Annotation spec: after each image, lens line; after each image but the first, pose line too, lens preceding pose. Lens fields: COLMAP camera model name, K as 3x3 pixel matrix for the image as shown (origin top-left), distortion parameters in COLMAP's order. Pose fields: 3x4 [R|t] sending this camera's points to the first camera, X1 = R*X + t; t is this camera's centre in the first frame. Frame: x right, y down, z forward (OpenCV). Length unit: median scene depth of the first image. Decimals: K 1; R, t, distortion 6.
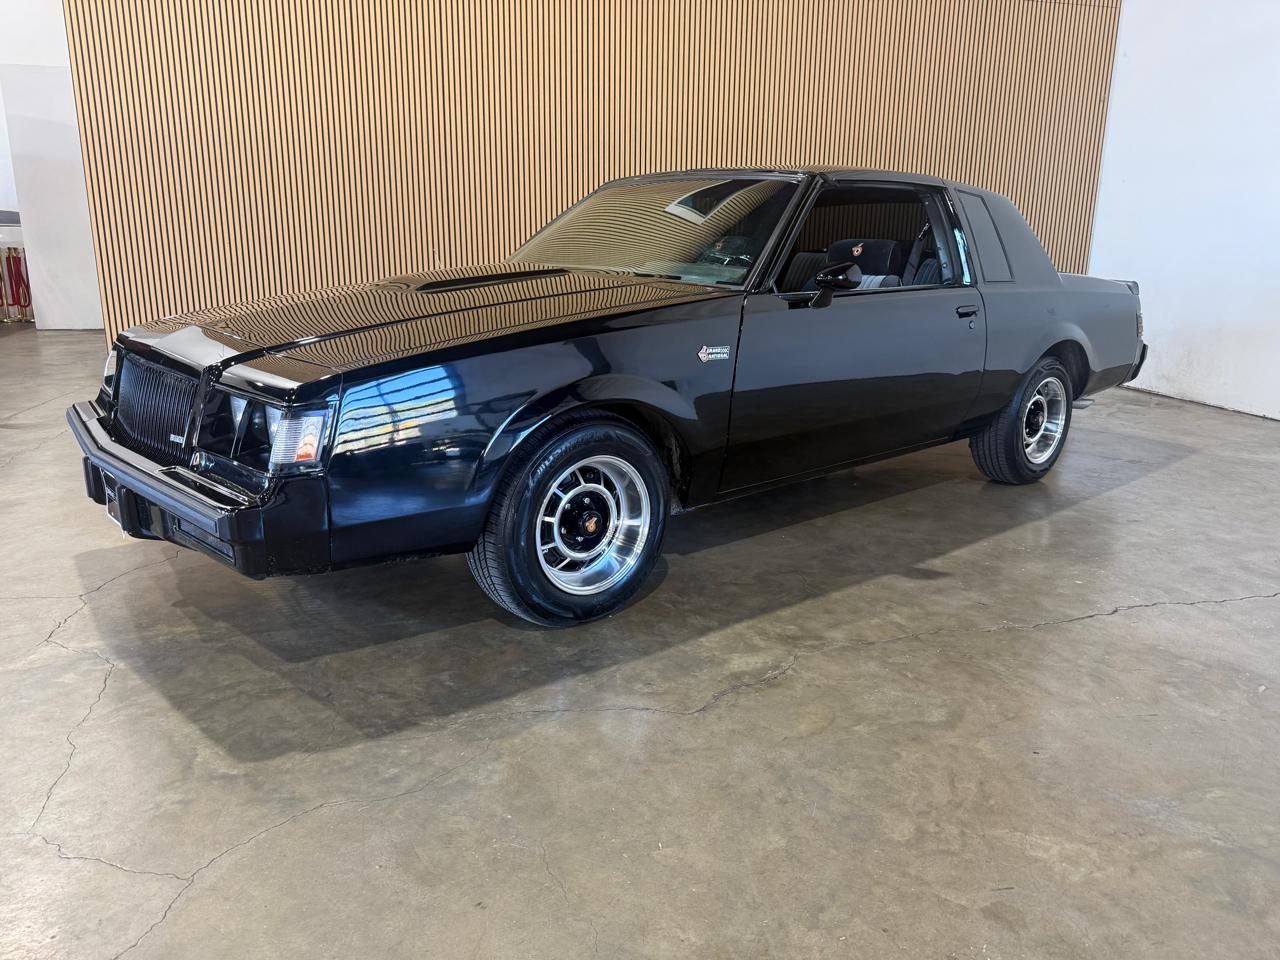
lens RADIAL K [[915.5, 0, 671.8], [0, 915.5, 466.6], [0, 0, 1]] dist [0.037564, -0.047023]
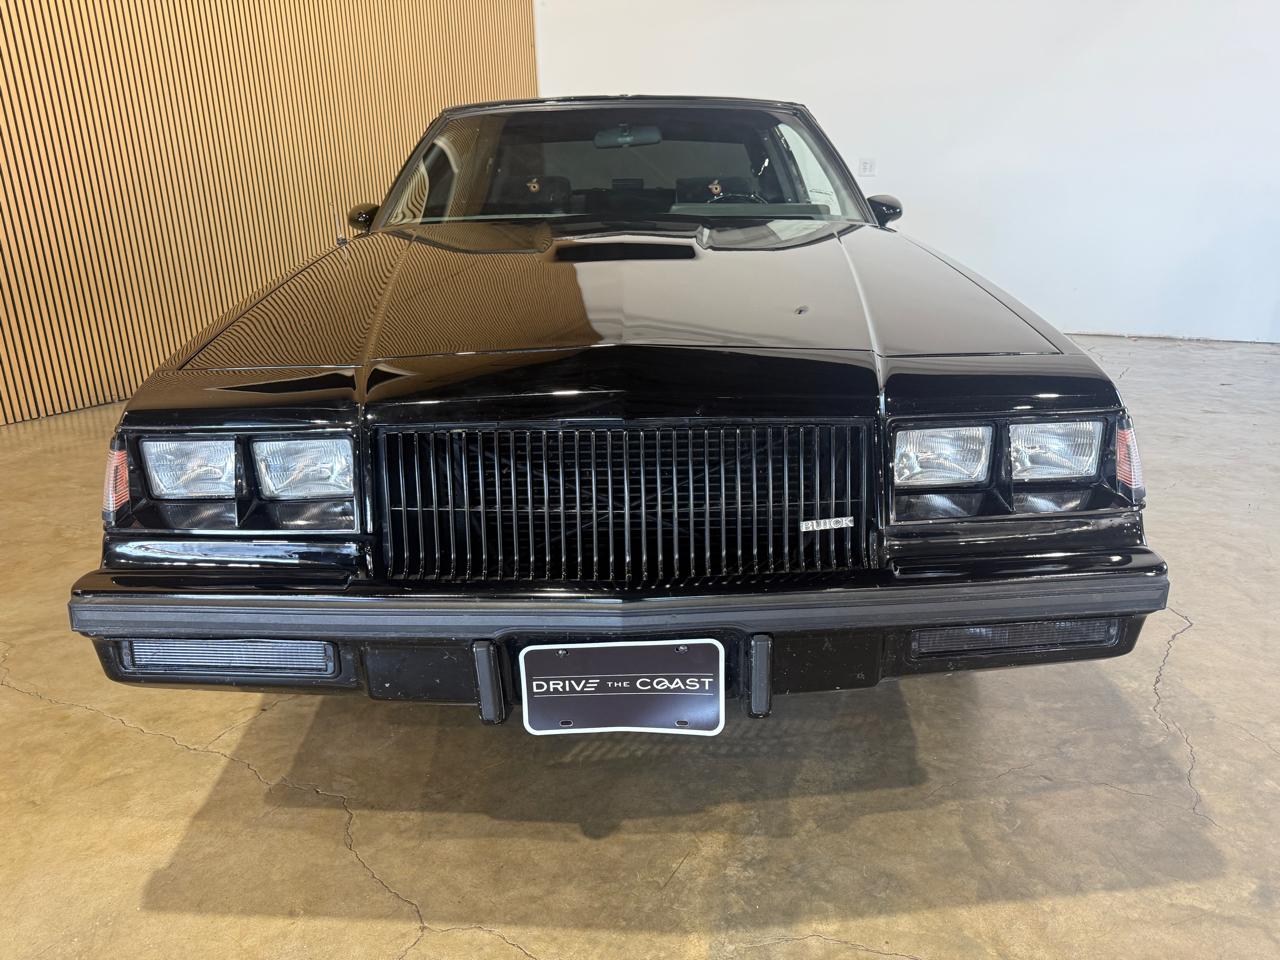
lens RADIAL K [[915.5, 0, 609.2], [0, 915.5, 458.8], [0, 0, 1]] dist [0.037564, -0.047023]
pose [[0.651849, -0.234844, 0.721070, -0.965764], [0.204352, 0.970065, 0.131204, -0.164103], [-0.730297, 0.061827, 0.680326, 0.637582]]
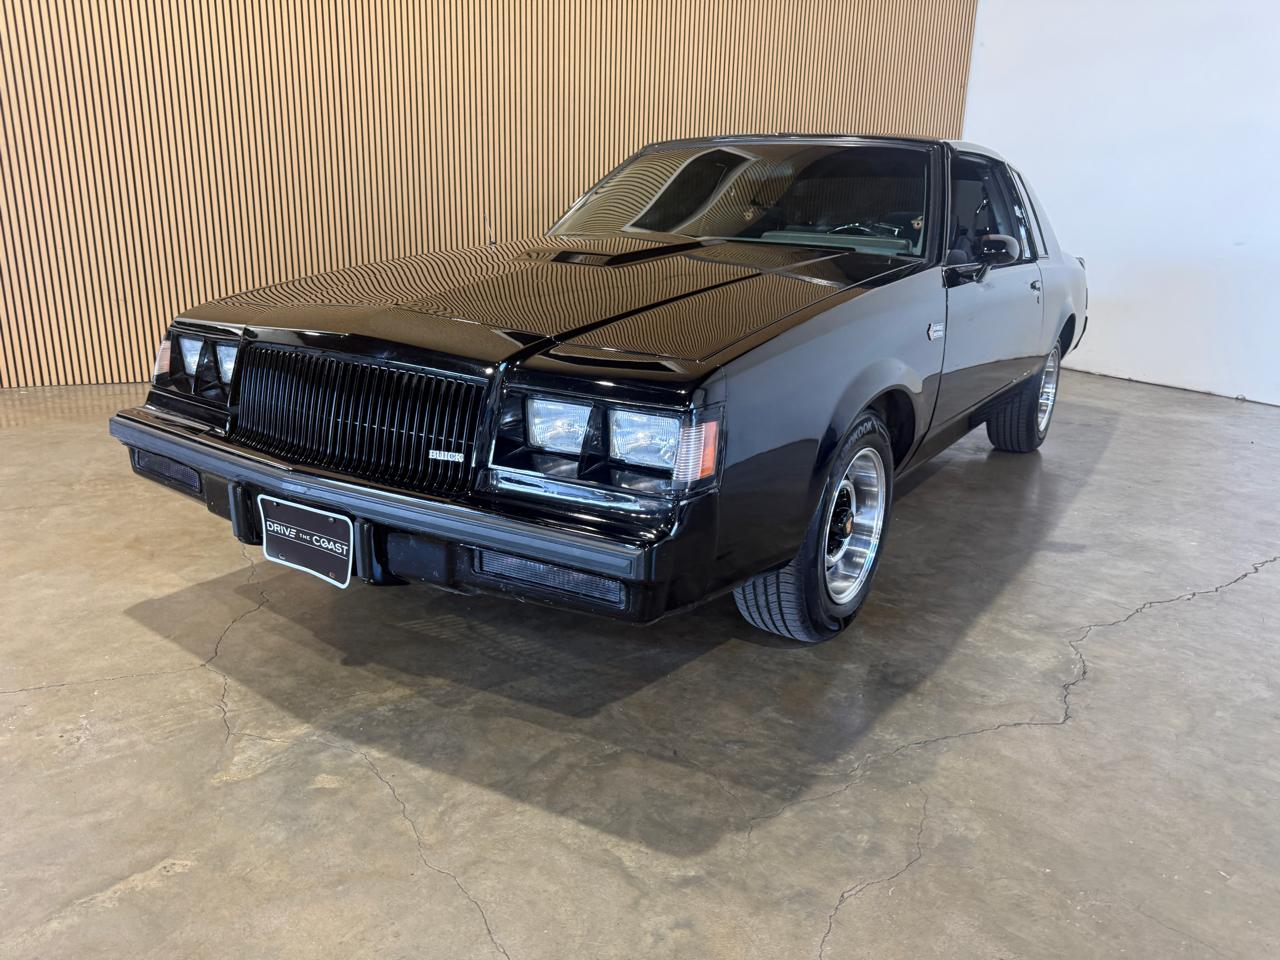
lens RADIAL K [[915.5, 0, 663.6], [0, 915.5, 461.6], [0, 0, 1]] dist [0.037564, -0.047023]
pose [[0.960717, -0.053584, 0.272308, -0.522923], [0.047202, 0.998437, 0.029941, -0.035614], [-0.273486, -0.015911, 0.961744, 0.186317]]
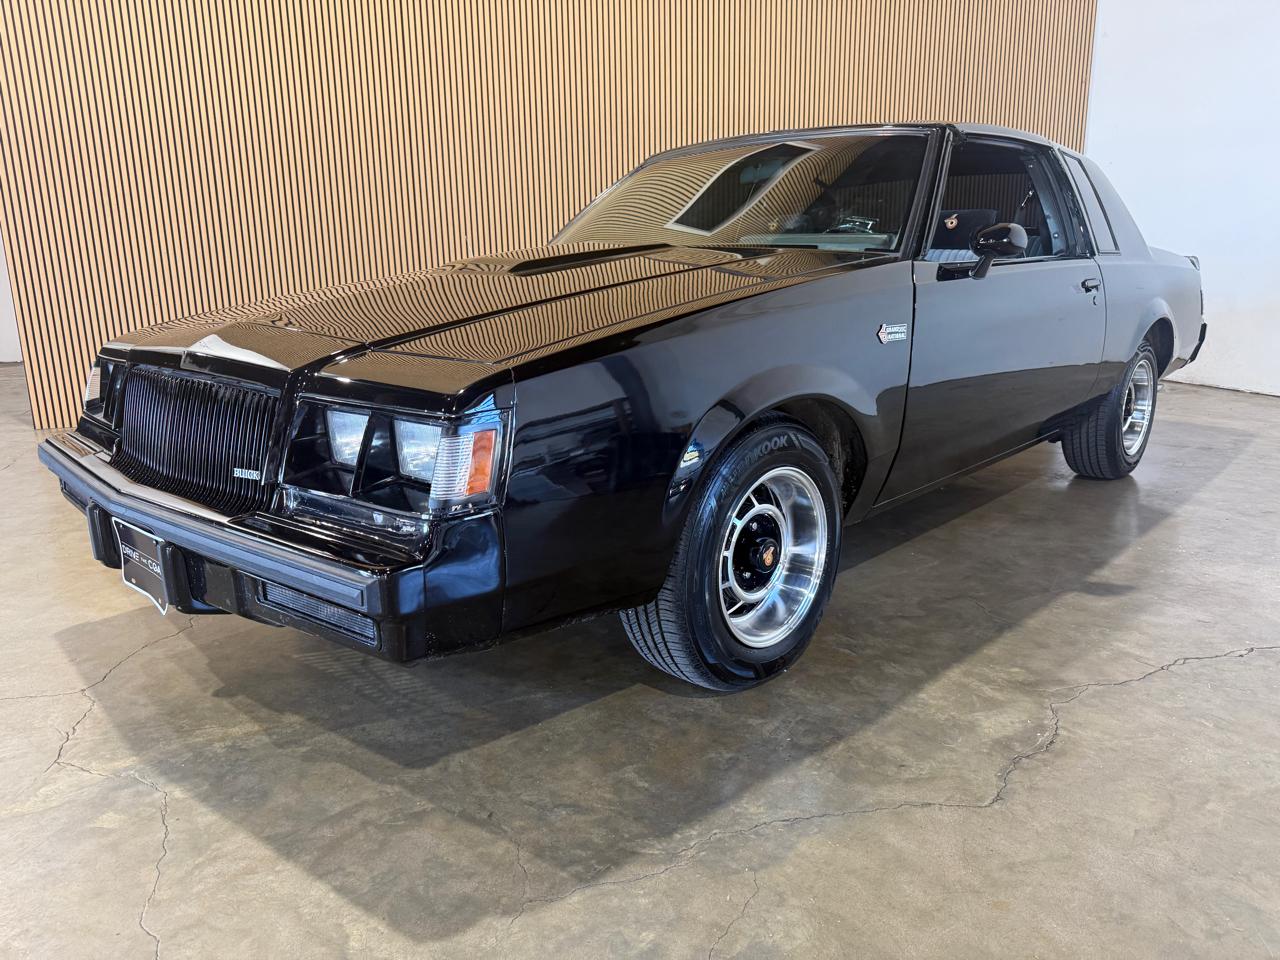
lens RADIAL K [[915.5, 0, 650.7], [0, 915.5, 461.9], [0, 0, 1]] dist [0.037564, -0.047023]
pose [[0.995237, -0.050736, 0.083239, -0.257951], [0.052416, 0.998461, -0.018129, -0.008521], [-0.082191, 0.022406, 0.996365, 0.232129]]
